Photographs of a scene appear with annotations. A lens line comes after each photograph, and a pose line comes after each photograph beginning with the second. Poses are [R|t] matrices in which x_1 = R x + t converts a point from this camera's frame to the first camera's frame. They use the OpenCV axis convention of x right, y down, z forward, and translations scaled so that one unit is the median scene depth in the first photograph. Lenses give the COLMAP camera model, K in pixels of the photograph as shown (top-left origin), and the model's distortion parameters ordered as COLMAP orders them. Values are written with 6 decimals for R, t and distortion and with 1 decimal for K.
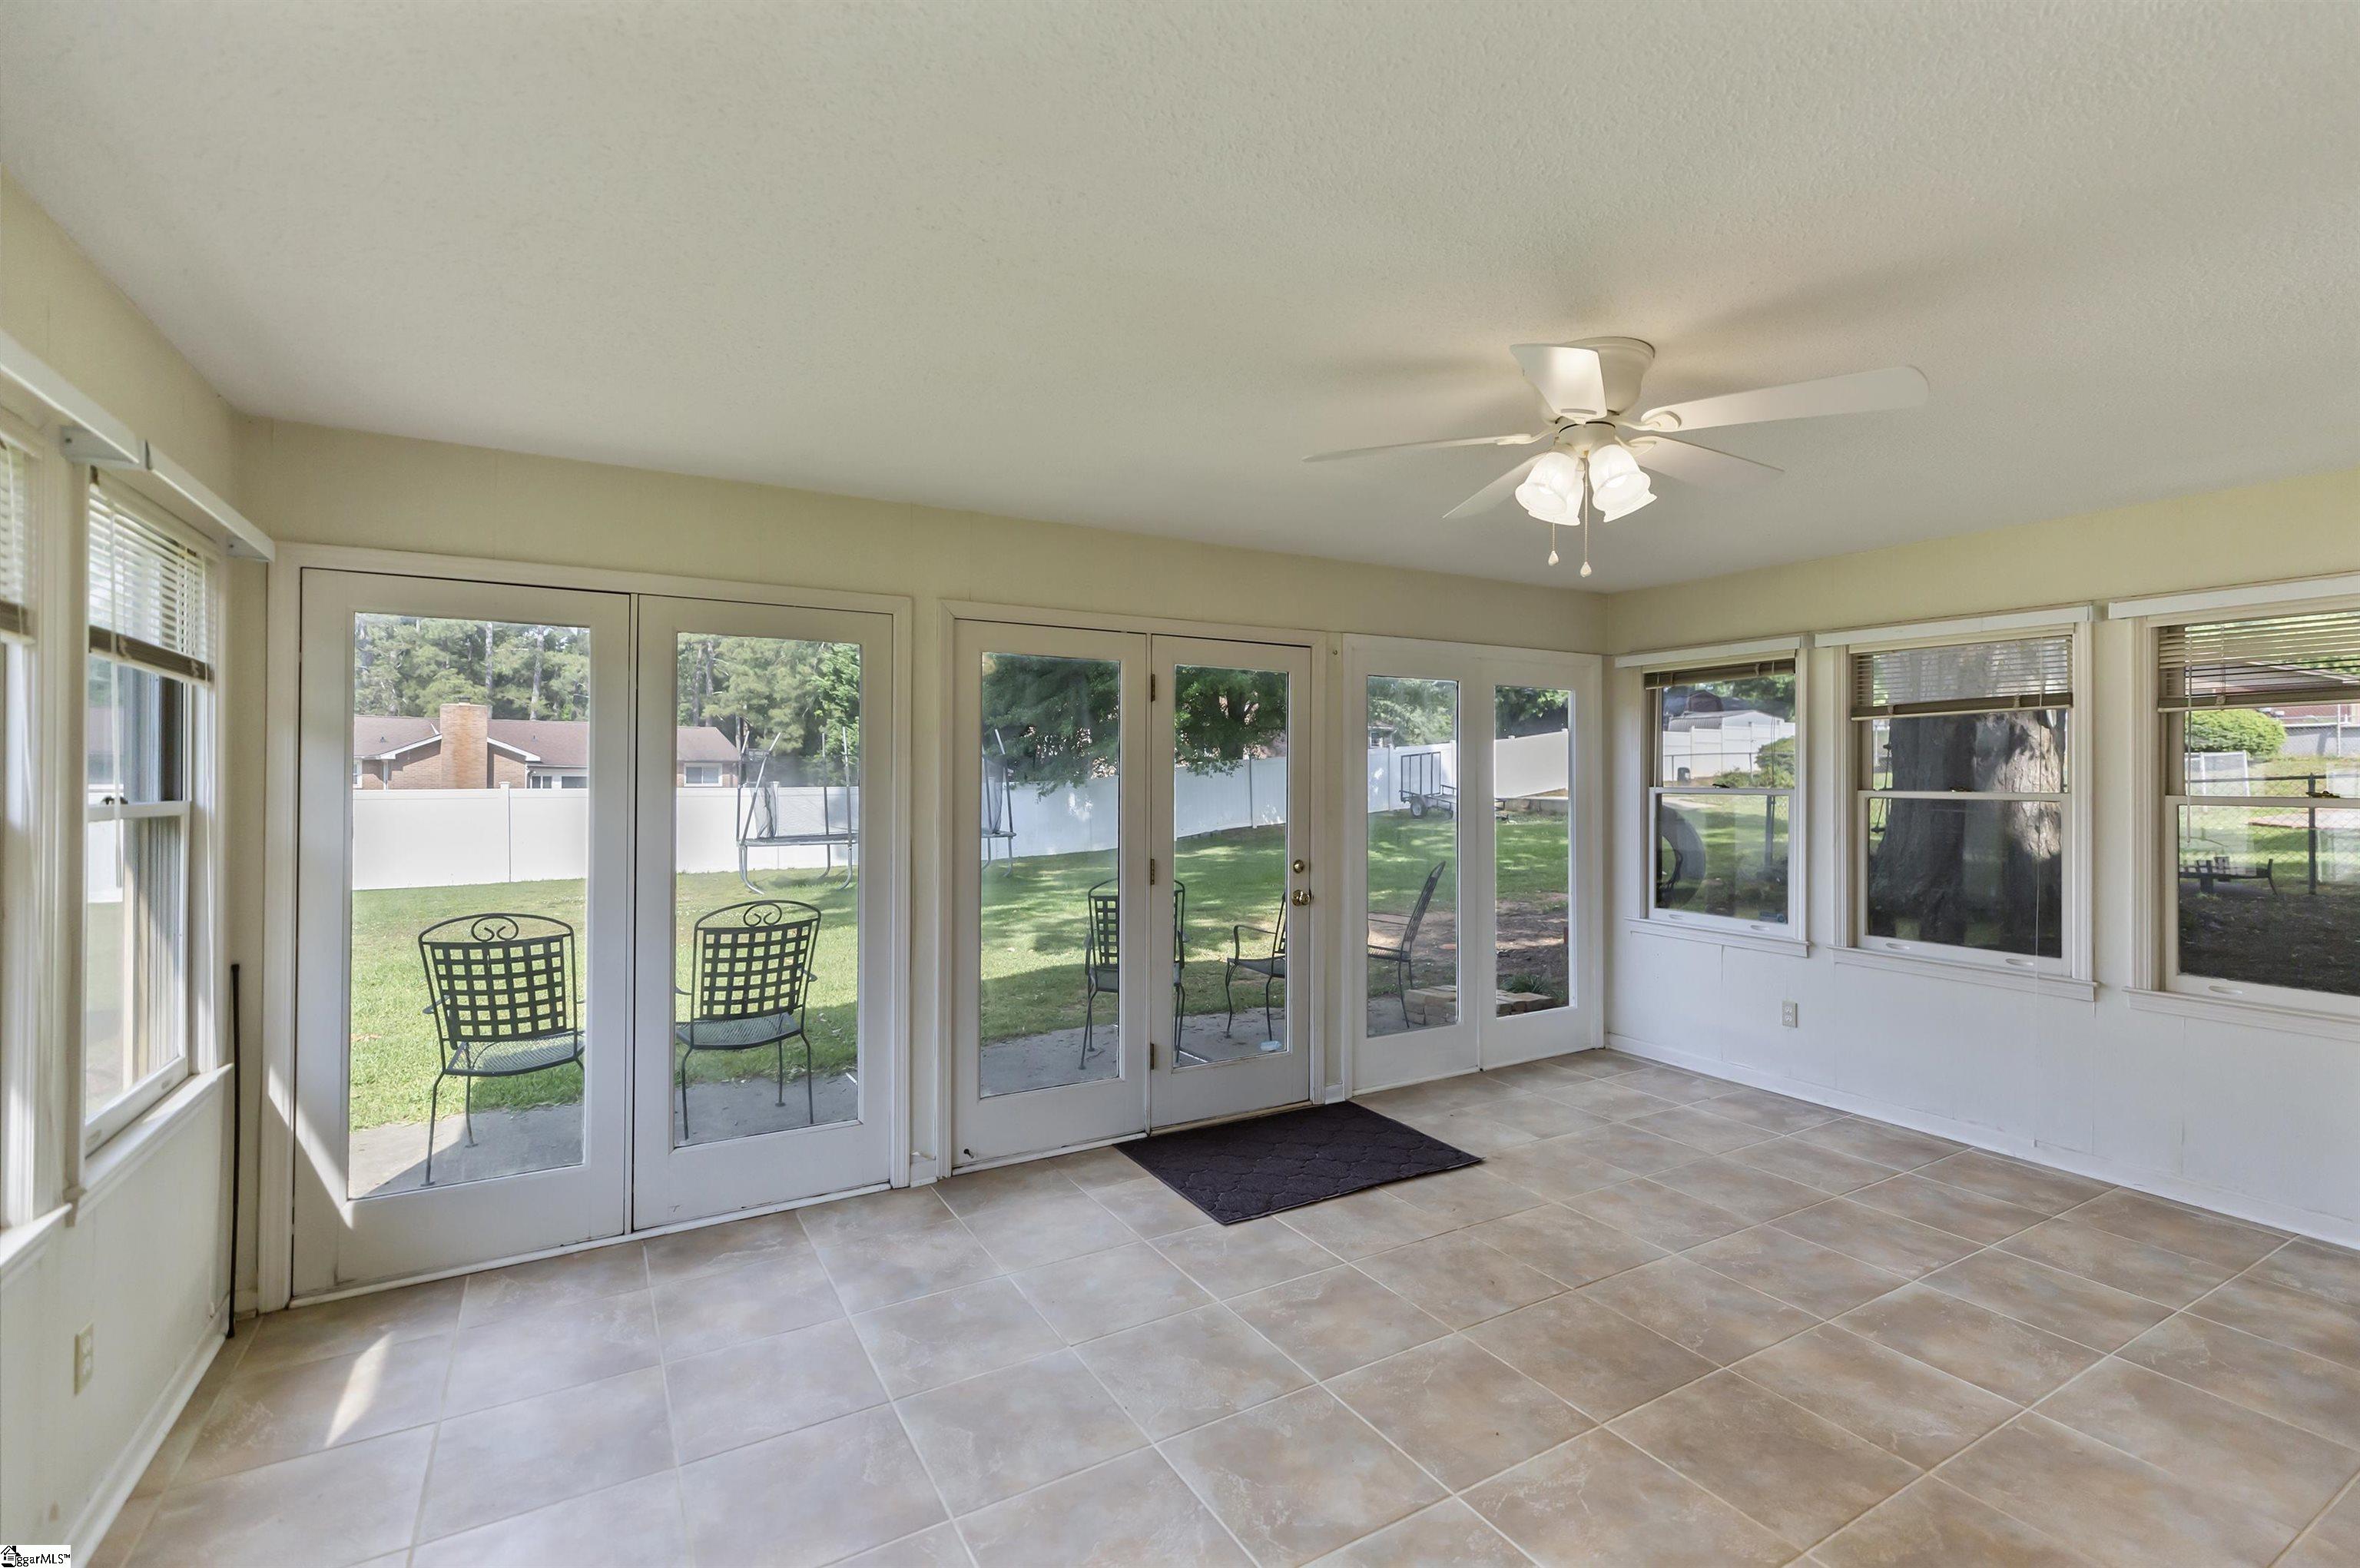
lens RADIAL K [[1067.7, 0, 1236.9], [0, 1067.7, 773.0], [0, 0, 1]] dist [0.008288, -0.000362]
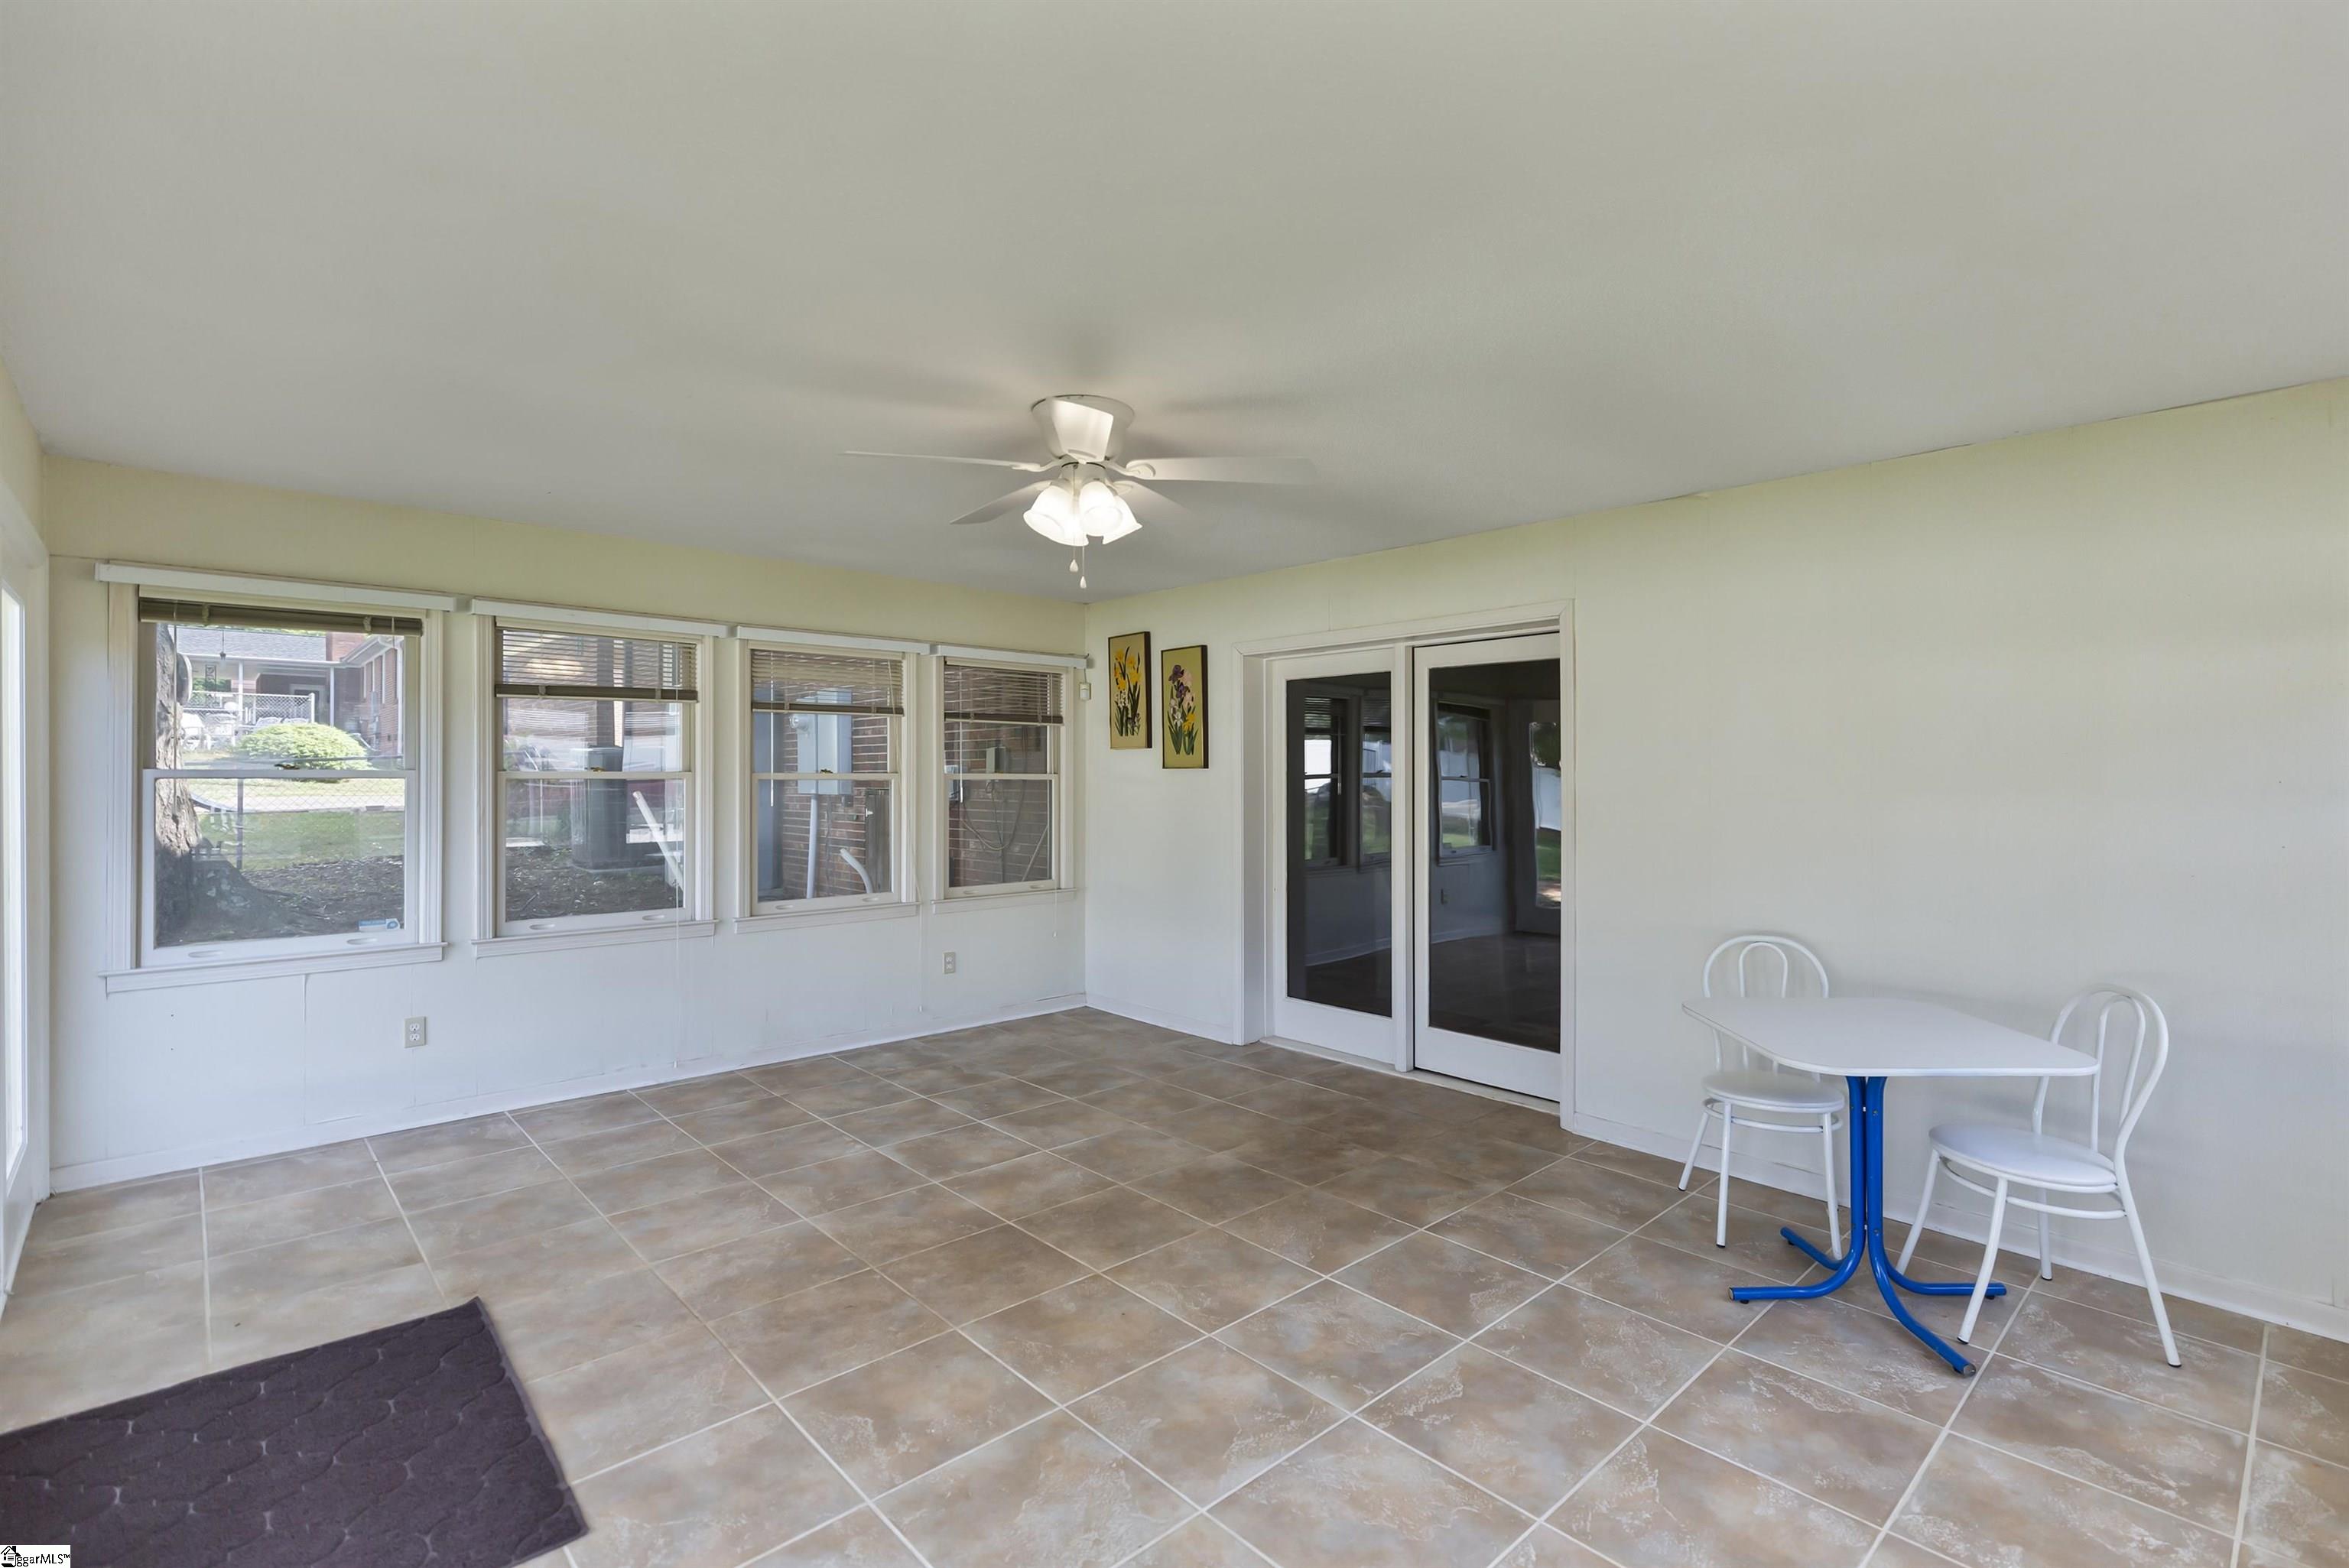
lens RADIAL K [[1062.6, 0, 1180.4], [0, 1062.6, 775.0], [0, 0, 1]] dist [0.008288, -0.000362]
pose [[-0.184108, -0.005280, 0.982892, -0.637246], [-0.006724, 0.999969, 0.004112, 0.016994], [-0.982883, -0.005852, -0.184138, 0.813075]]
